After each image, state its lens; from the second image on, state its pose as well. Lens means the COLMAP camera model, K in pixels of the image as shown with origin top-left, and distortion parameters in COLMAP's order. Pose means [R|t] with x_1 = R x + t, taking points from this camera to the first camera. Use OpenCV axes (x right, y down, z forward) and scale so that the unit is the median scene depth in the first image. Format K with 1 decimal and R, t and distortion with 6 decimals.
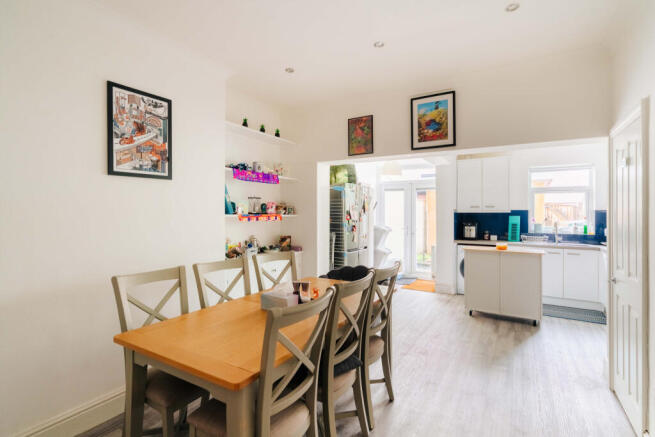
lens RADIAL K [[325.4, 0, 328.1], [0, 325.4, 210.8], [0, 0, 1]] dist [-0.001300, 0.000343]
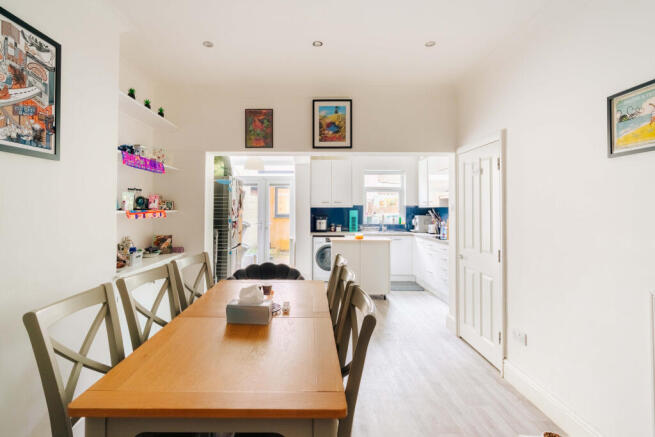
lens RADIAL K [[322.8, 0, 310.1], [0, 322.8, 200.3], [0, 0, 1]] dist [-0.000773, -0.000025]
pose [[0.857627, 0.010432, 0.514167, -0.289761], [-0.002099, 0.999857, -0.016785, -0.000574], [-0.514268, 0.013316, 0.857526, 0.113022]]
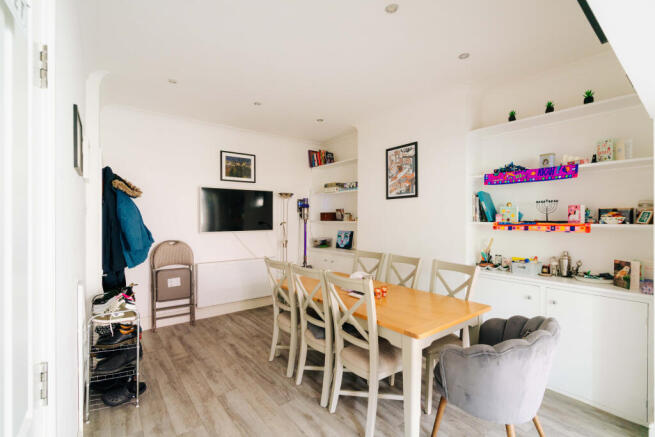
lens RADIAL K [[295.3, 0, 319.2], [0, 295.3, 218.5], [0, 0, 1]] dist [0.000427, 0.000229]
pose [[-0.382359, -0.001508, -0.924013, 0.683398], [0.002296, 0.999994, -0.002582, 0.001688], [0.924011, -0.003109, -0.382353, 0.845842]]
